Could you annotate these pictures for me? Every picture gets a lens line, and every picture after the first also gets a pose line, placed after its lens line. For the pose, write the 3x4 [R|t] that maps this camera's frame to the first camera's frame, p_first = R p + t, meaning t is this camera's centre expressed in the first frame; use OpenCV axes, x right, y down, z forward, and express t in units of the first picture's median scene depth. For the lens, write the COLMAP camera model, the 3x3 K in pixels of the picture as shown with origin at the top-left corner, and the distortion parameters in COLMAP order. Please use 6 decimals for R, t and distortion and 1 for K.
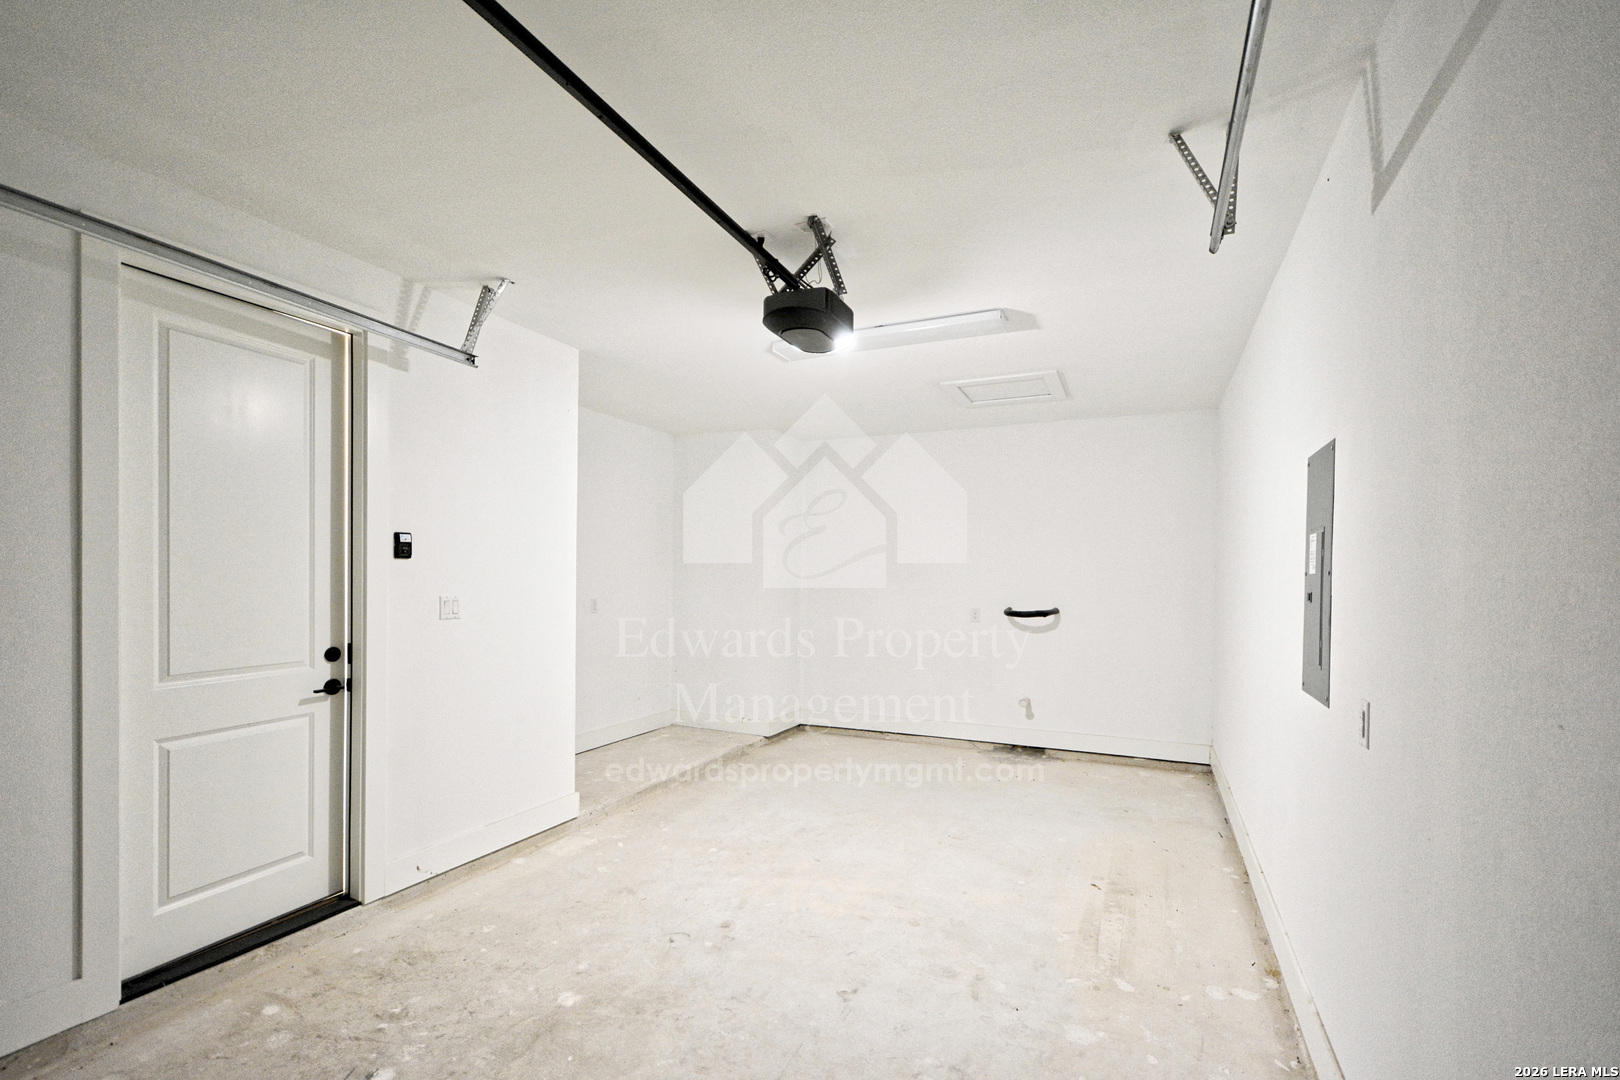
lens RADIAL K [[665.1, 0, 803.8], [0, 665.1, 582.3], [0, 0, 1]] dist [0.000818, -0.000091]
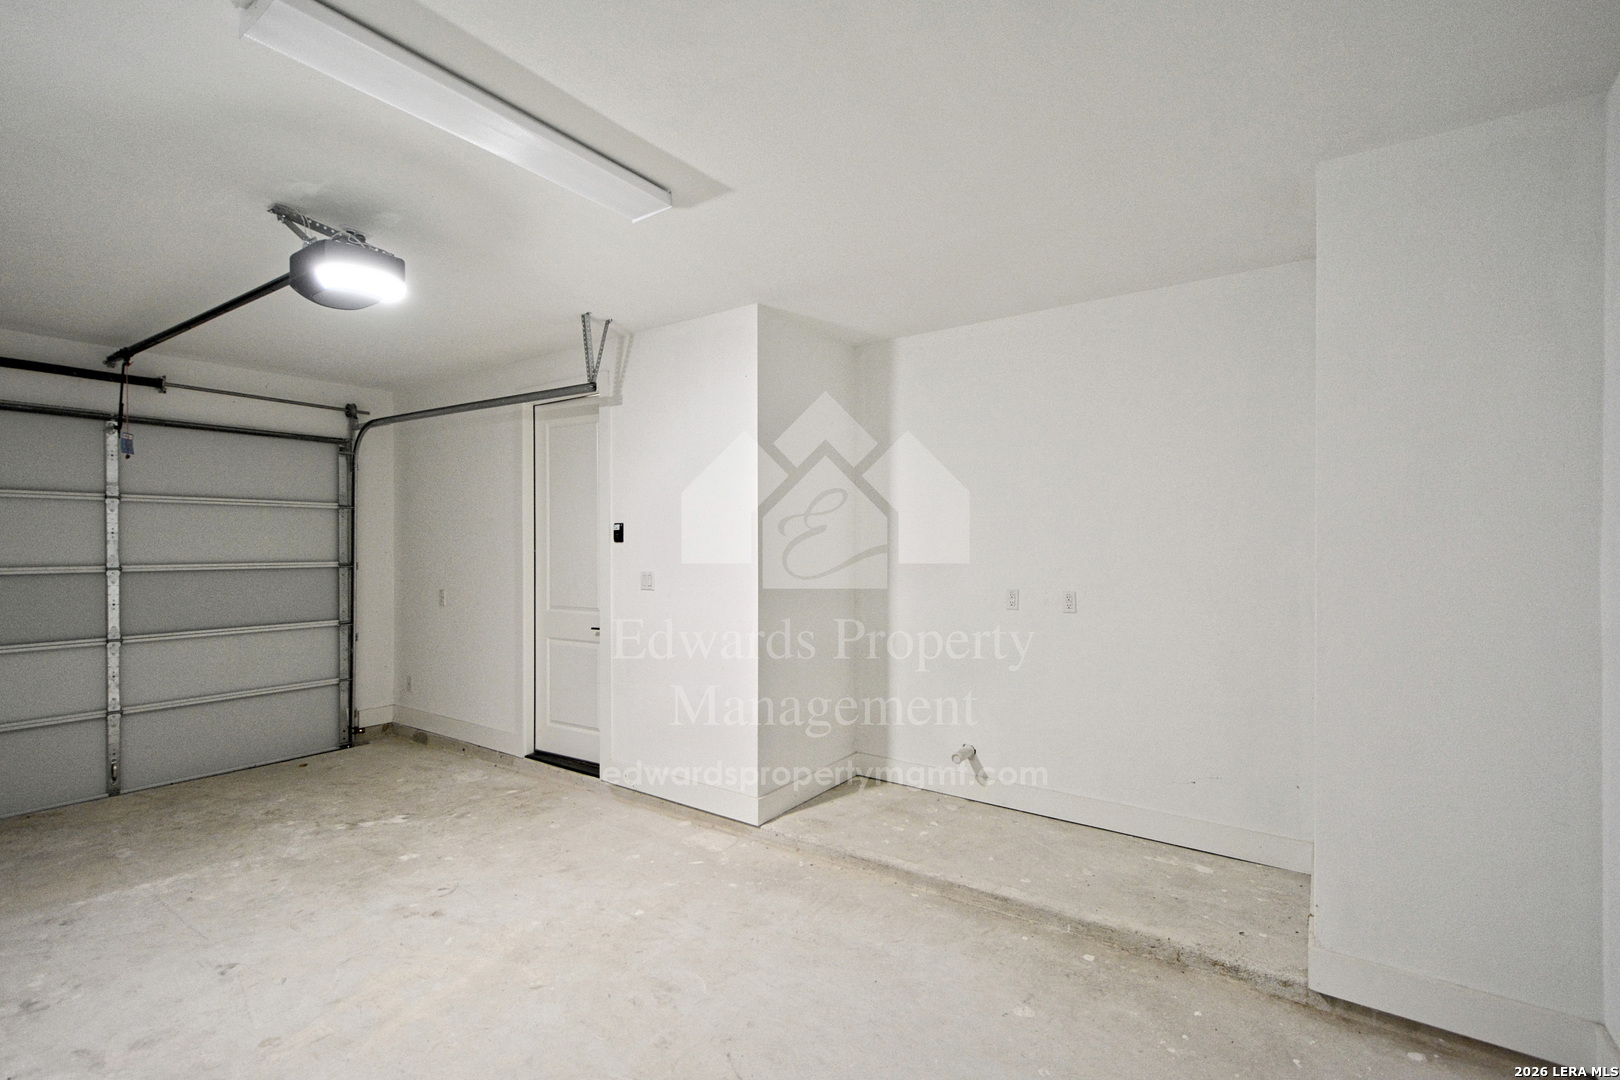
lens RADIAL K [[731.8, 0, 807.5], [0, 731.8, 550.8], [0, 0, 1]] dist [0.019092, -0.006196]
pose [[-0.147386, -0.001063, -0.989078, 0.924182], [-0.014244, 0.999898, 0.001048, -0.028382], [0.988976, 0.014243, -0.147386, 1.786664]]
